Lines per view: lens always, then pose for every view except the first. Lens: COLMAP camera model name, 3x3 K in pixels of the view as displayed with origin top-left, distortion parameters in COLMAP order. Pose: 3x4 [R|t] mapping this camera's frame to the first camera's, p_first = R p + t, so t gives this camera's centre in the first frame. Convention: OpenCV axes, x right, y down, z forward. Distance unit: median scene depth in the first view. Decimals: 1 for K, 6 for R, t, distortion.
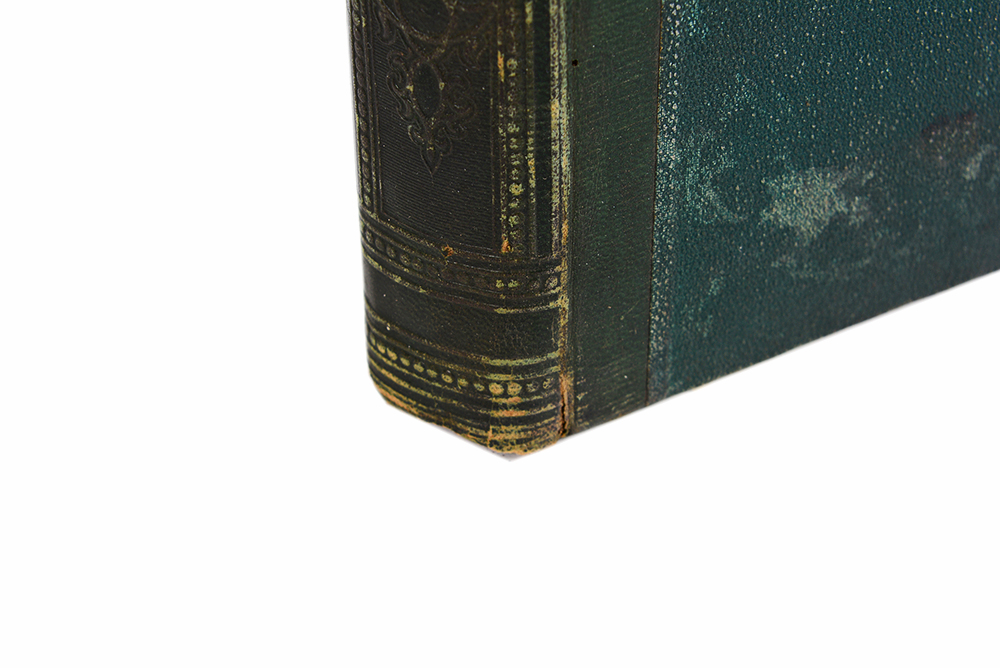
lens RADIAL K [[3042.3, 0, 499.2], [0, 3042.3, 336.3], [0, 0, 1]] dist [0.097041, 0.000000]
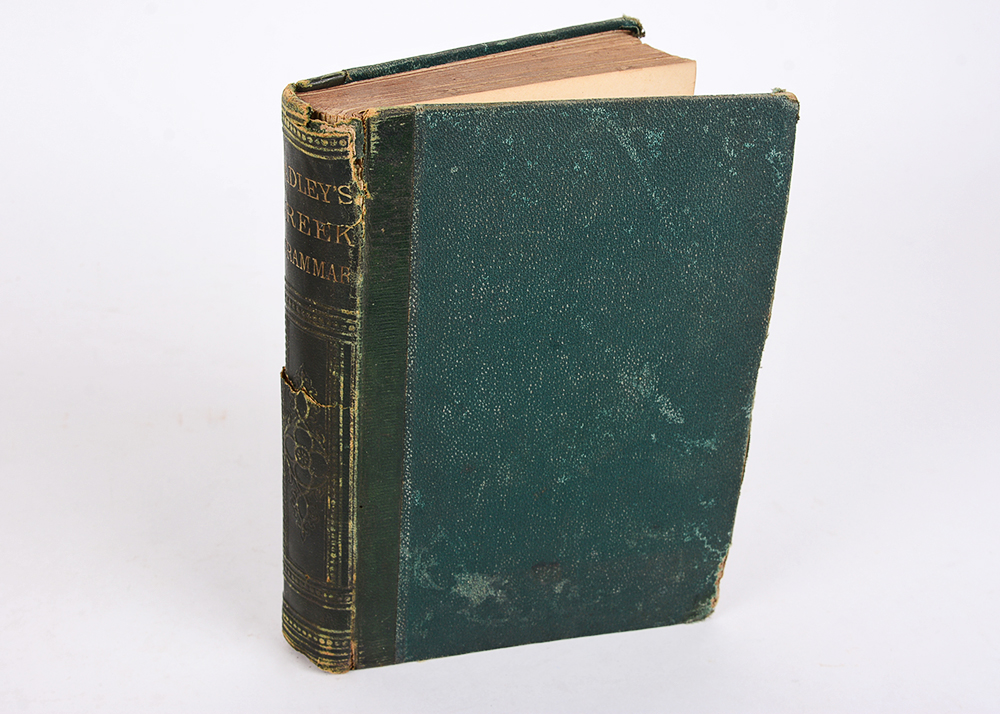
lens RADIAL K [[1673.8, 0, 474.1], [0, 1673.8, 315.8], [0, 0, 1]] dist [0.013661, 0.000000]
pose [[0.970115, 0.164240, -0.178609, 0.301713], [-0.196454, 0.963684, -0.180884, -0.013632], [0.142414, 0.210566, 0.967150, -0.267625]]
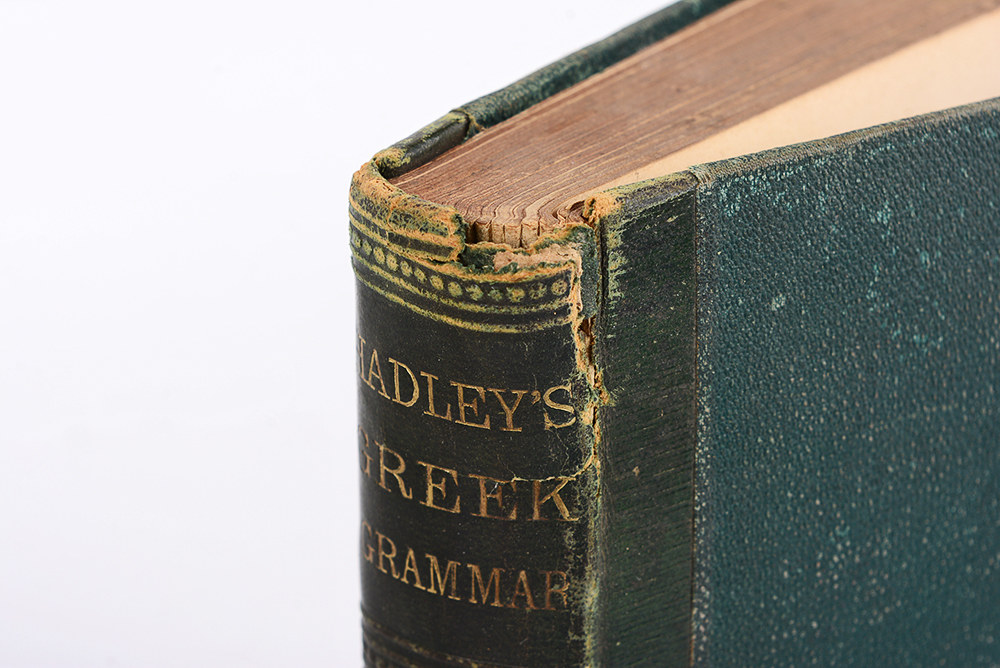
lens RADIAL K [[3042.3, 0, 501.9], [0, 3042.3, 332.3], [0, 0, 1]] dist [0.097041, 0.000000]
pose [[0.999052, -0.009325, 0.042518, -0.044838], [0.018562, 0.974785, -0.222374, -0.108245], [-0.039372, 0.222953, 0.974034, -0.046924]]
